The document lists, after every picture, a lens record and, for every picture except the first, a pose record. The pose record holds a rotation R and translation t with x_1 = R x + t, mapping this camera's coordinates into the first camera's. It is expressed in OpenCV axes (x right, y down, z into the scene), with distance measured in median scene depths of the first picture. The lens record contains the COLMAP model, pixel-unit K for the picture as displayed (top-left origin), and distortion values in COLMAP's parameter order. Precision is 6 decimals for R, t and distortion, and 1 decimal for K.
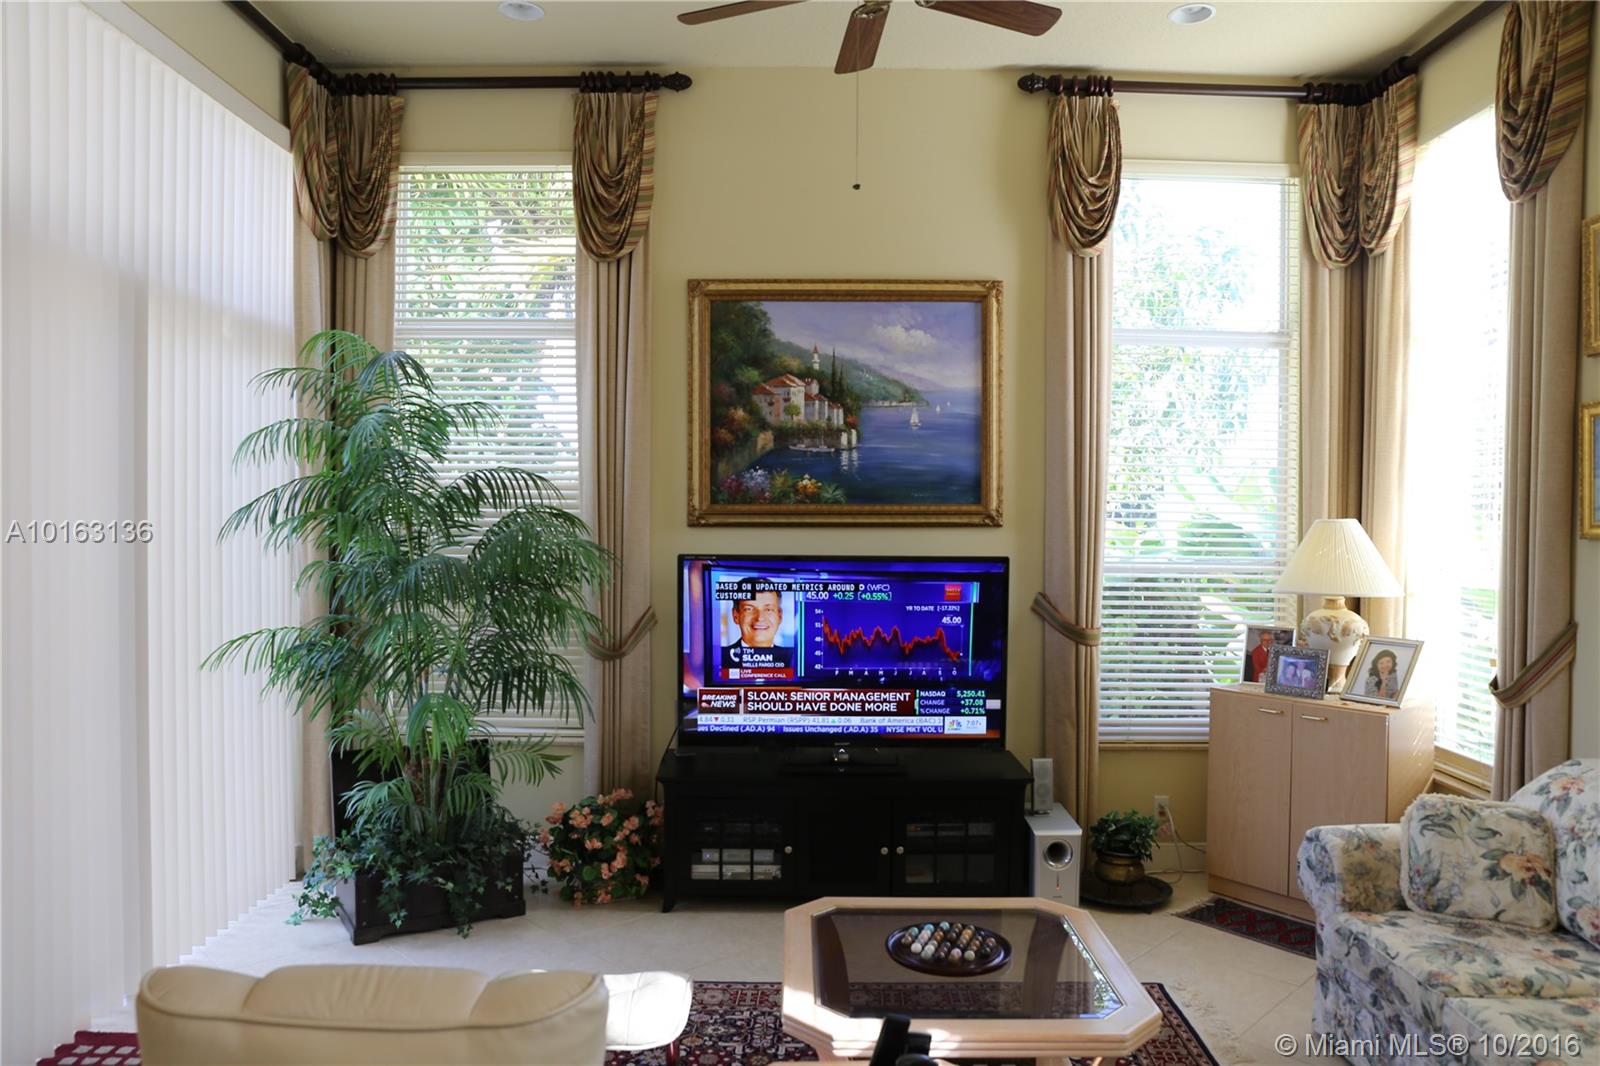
lens RADIAL K [[1098.2, 0, 800.0], [0, 1098.2, 533.0], [0, 0, 1]] dist [-0.108809, 0.089985]
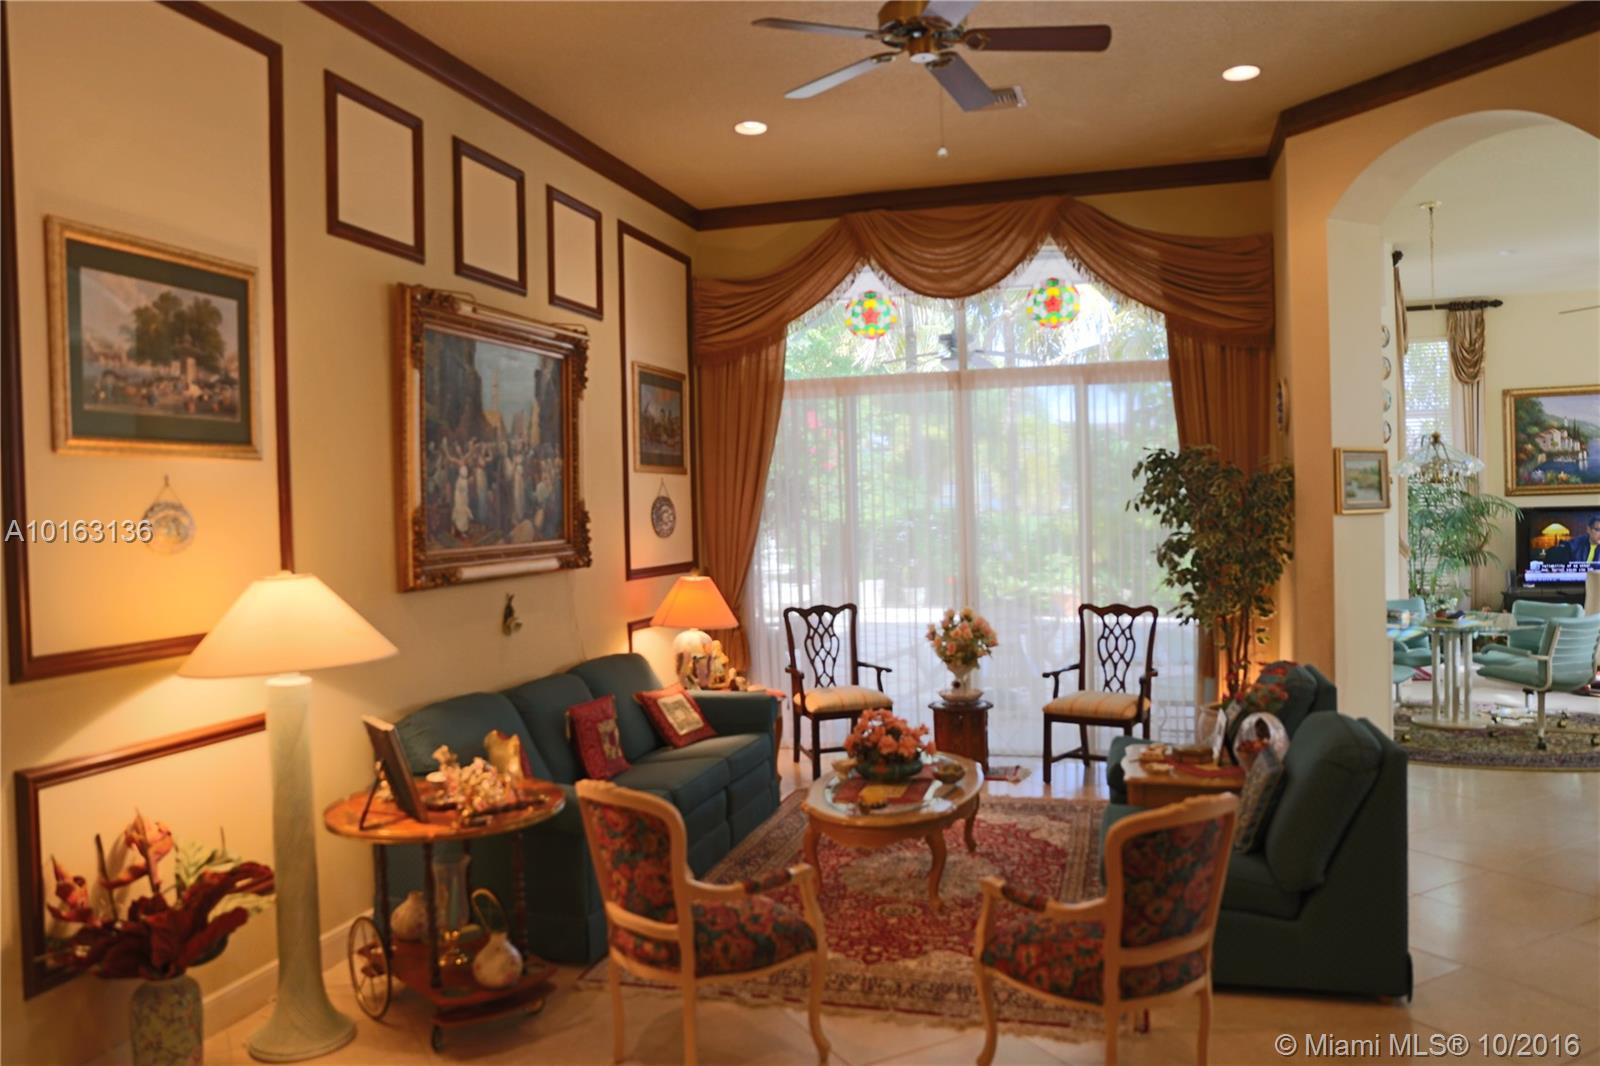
lens RADIAL K [[1168.2, 0, 794.5], [0, 1168.2, 532.1], [0, 0, 1]] dist [-0.108793, 0.088104]
pose [[0.957702, -0.027494, -0.286444, -0.879121], [0.029097, 0.999576, 0.001338, 0.023599], [0.286286, -0.009615, 0.958096, -1.774327]]
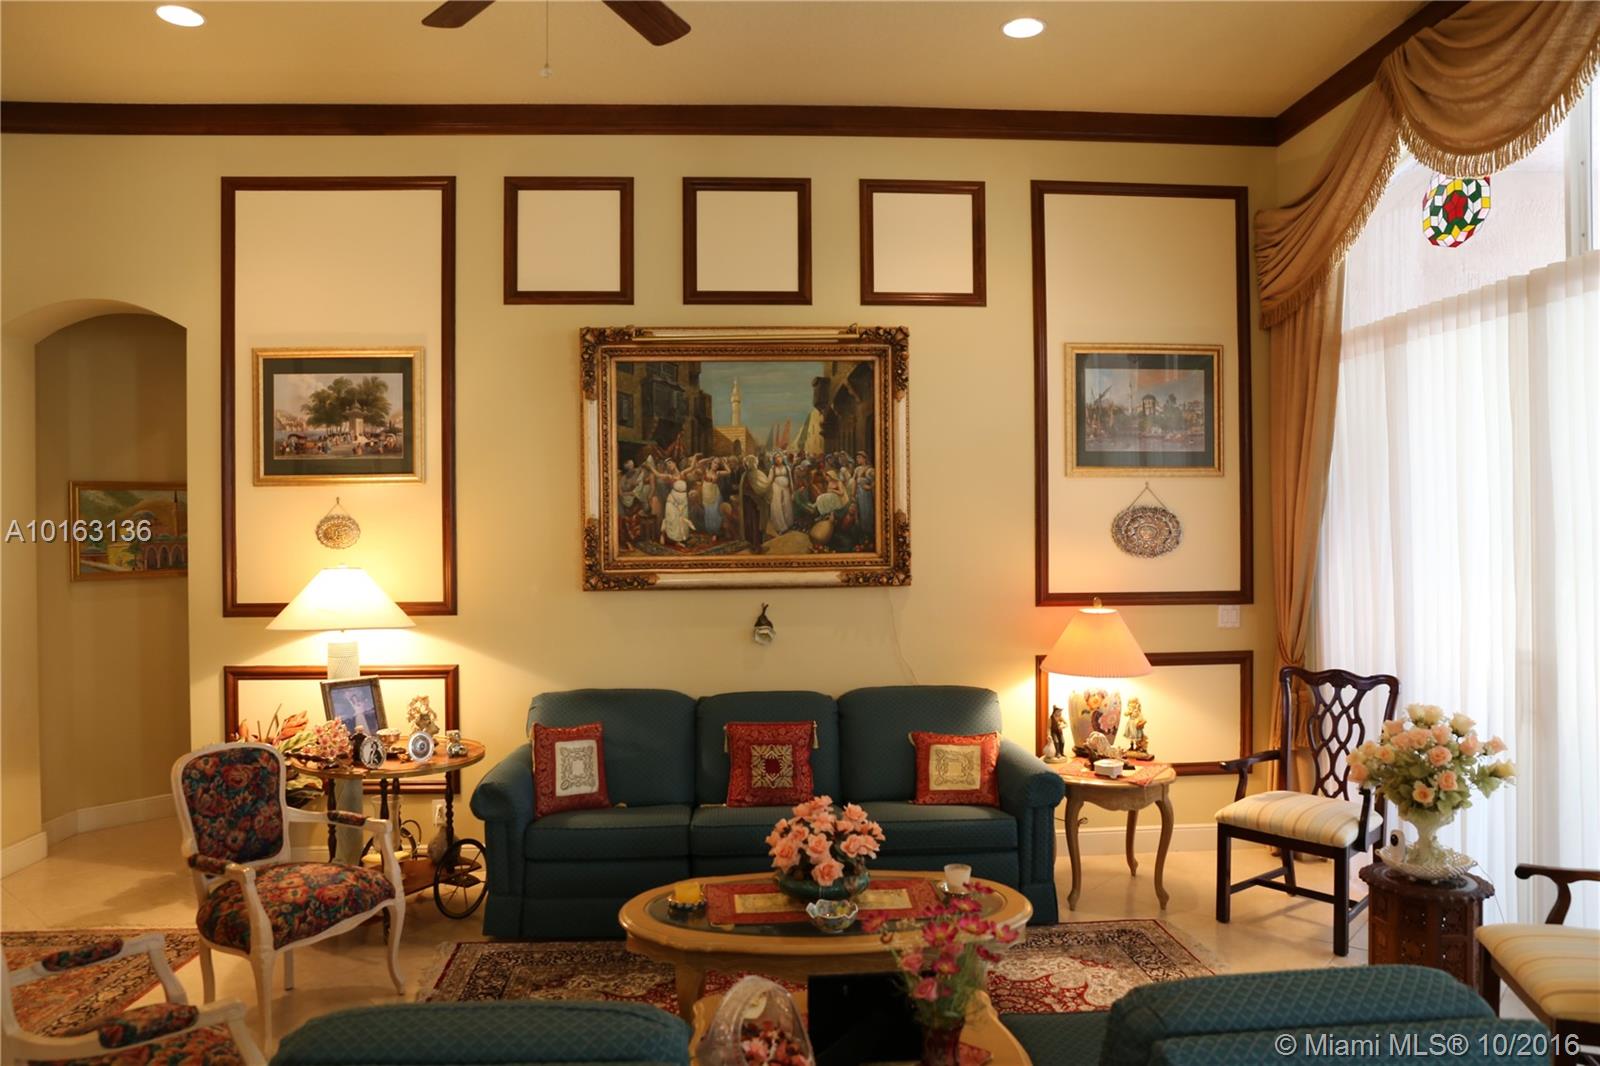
lens RADIAL K [[1098.2, 0, 800.0], [0, 1098.2, 533.0], [0, 0, 1]] dist [-0.108809, 0.089985]
pose [[0.064880, -0.005354, -0.997879, -0.388009], [-0.010409, 0.999928, -0.006042, 0.013349], [0.997839, 0.010779, 0.064820, -0.814766]]
